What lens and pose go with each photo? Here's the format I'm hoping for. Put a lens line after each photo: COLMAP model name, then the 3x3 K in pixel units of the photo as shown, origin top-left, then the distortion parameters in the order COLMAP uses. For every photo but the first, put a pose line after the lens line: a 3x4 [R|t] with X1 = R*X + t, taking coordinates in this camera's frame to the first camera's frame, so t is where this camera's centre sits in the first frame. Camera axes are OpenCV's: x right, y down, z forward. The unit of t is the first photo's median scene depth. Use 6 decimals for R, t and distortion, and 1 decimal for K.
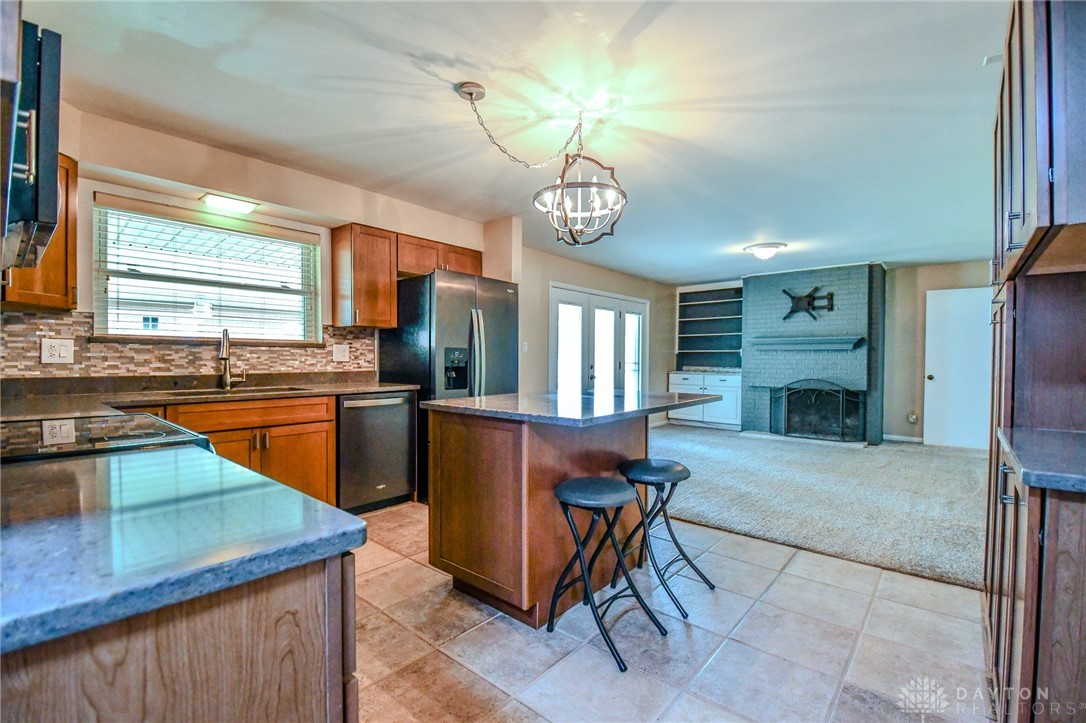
lens RADIAL K [[474.7, 0, 535.9], [0, 474.7, 367.2], [0, 0, 1]] dist [0.016106, -0.022913]
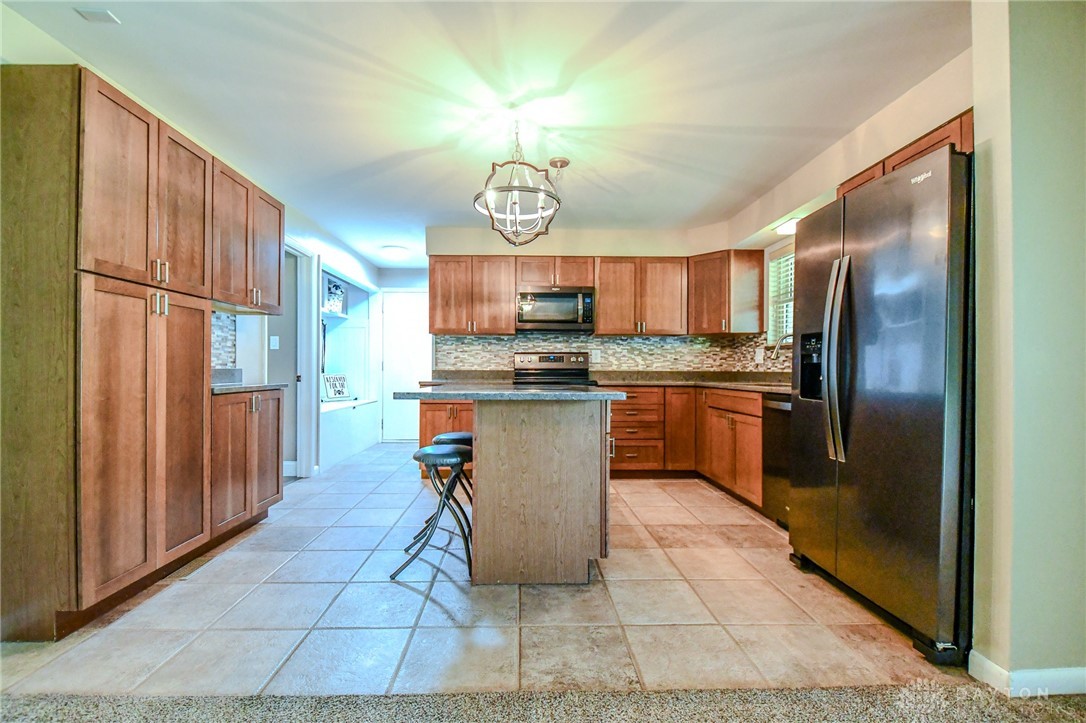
lens RADIAL K [[481.7, 0, 537.2], [0, 481.7, 367.0], [0, 0, 1]] dist [0.023354, -0.026273]
pose [[-0.728151, -0.011147, -0.685326, 0.720331], [-0.020188, 0.999783, 0.005189, 0.011109], [0.685119, 0.017614, -0.728218, 1.645700]]
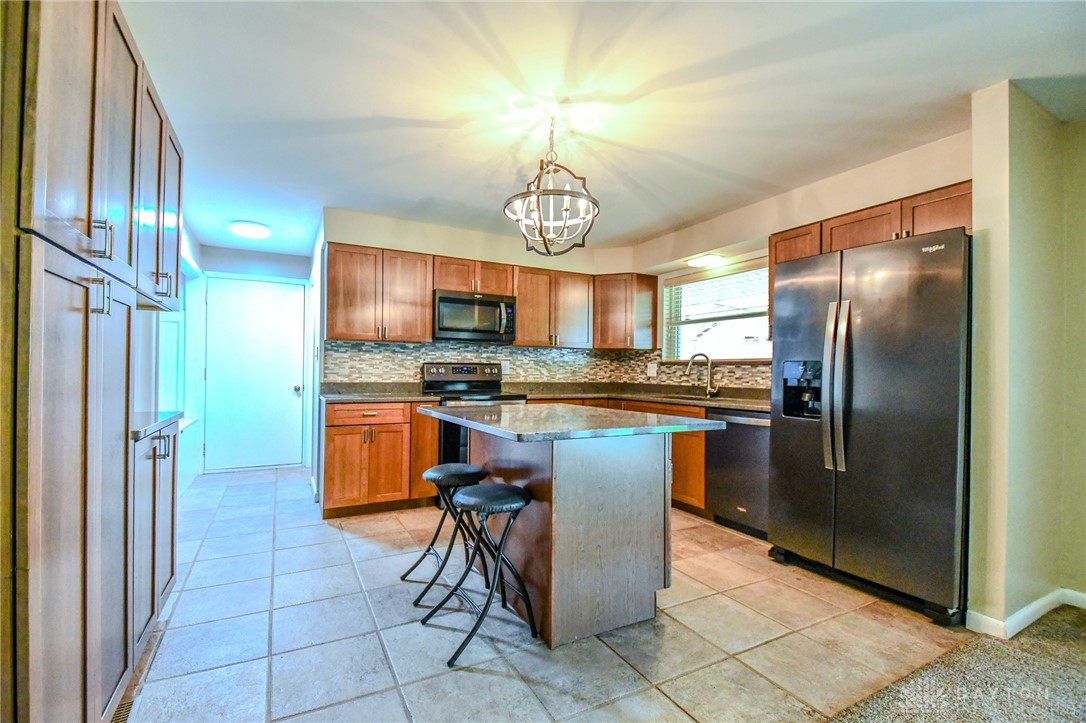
lens RADIAL K [[474.7, 0, 535.9], [0, 474.7, 367.2], [0, 0, 1]] dist [0.016106, -0.022913]
pose [[-0.351910, -0.016395, -0.935890, 0.901191], [-0.031293, 0.999494, -0.005743, -0.019338], [0.935511, 0.027266, -0.352245, 1.185696]]
